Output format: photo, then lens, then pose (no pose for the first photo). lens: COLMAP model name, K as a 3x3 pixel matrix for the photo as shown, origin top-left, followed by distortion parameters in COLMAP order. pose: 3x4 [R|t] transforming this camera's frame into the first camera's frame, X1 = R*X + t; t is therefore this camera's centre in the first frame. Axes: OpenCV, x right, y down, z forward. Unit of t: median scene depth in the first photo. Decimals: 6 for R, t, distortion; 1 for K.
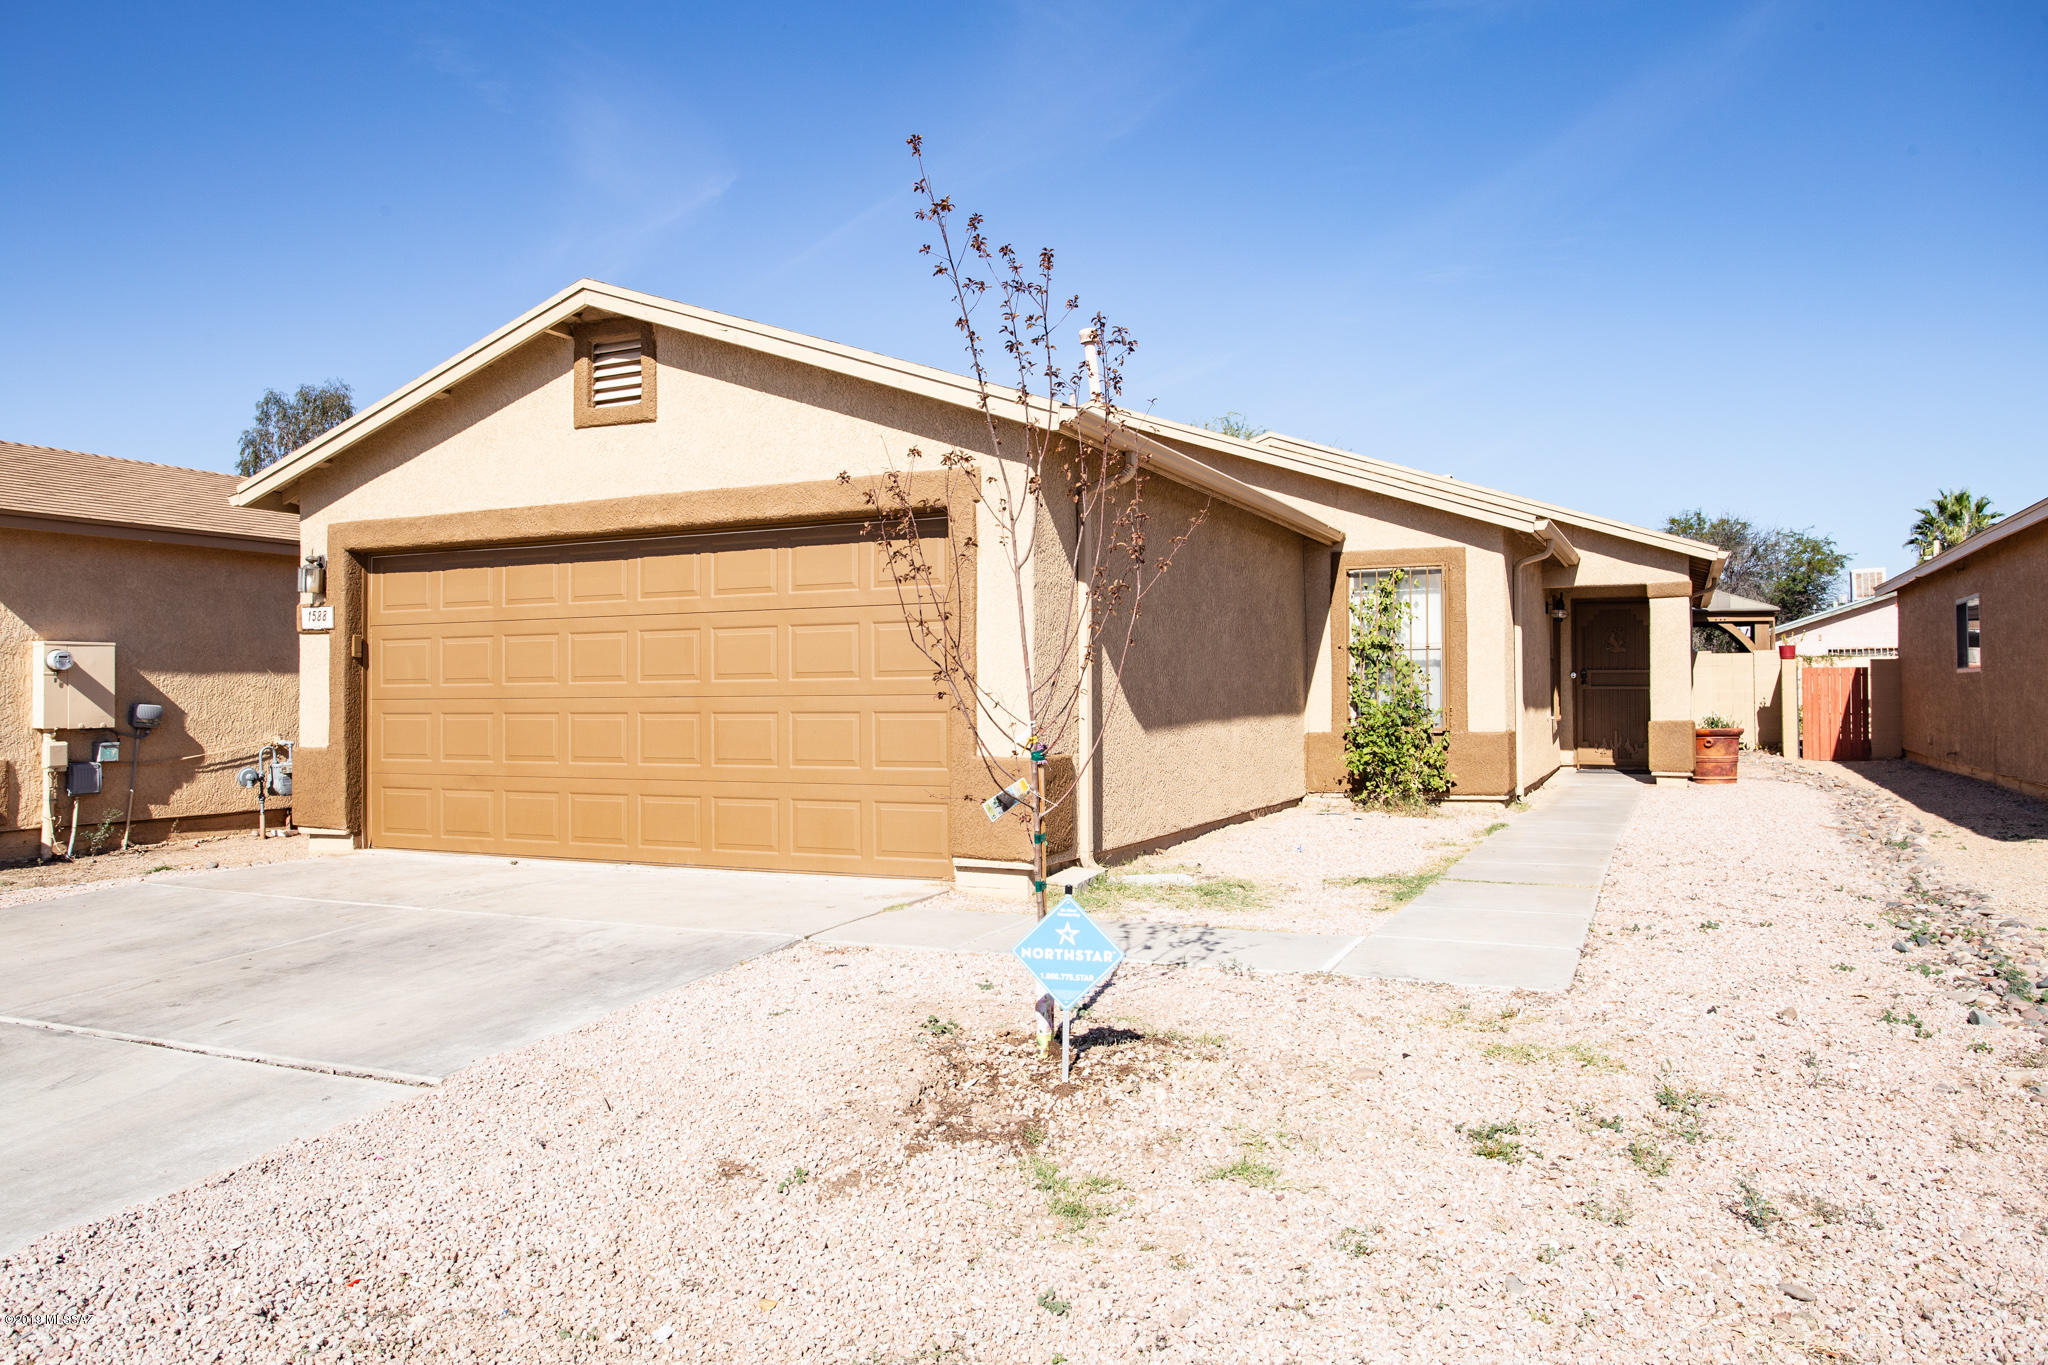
lens RADIAL K [[1420.9, 0, 1024.0], [0, 1420.9, 682.5], [0, 0, 1]] dist [0.006439, 0.004907]
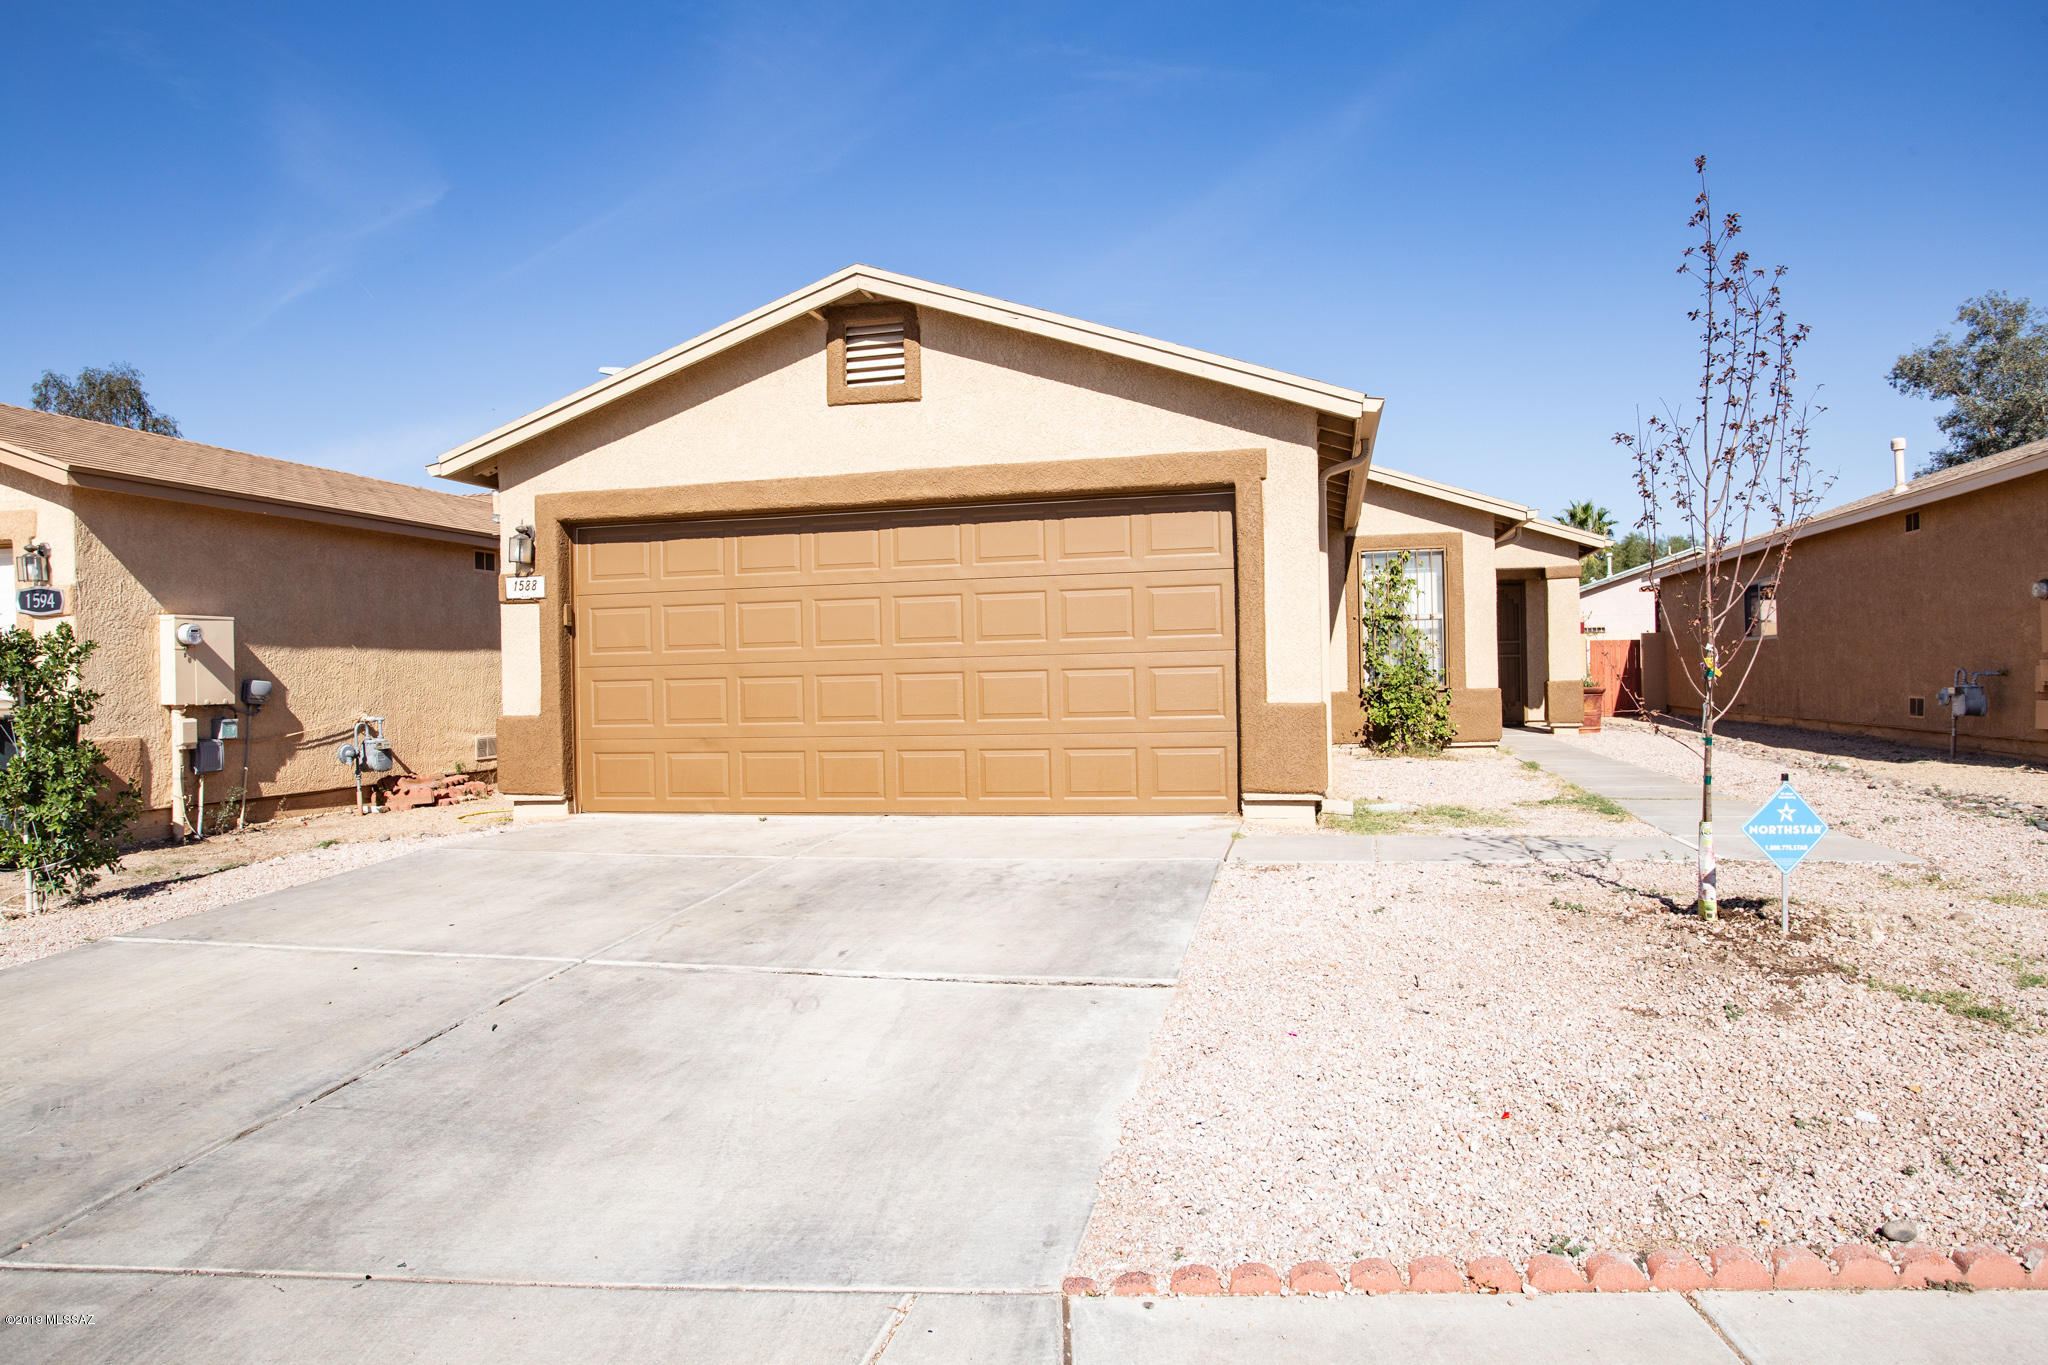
lens RADIAL K [[1311.5, 0, 1024.0], [0, 1311.5, 682.5], [0, 0, 1]] dist [-0.019200, 0.001629]
pose [[0.977775, -0.014520, 0.209152, -0.307654], [0.012584, 0.999865, 0.010585, 0.014970], [-0.209277, -0.007717, 0.977826, 0.013614]]
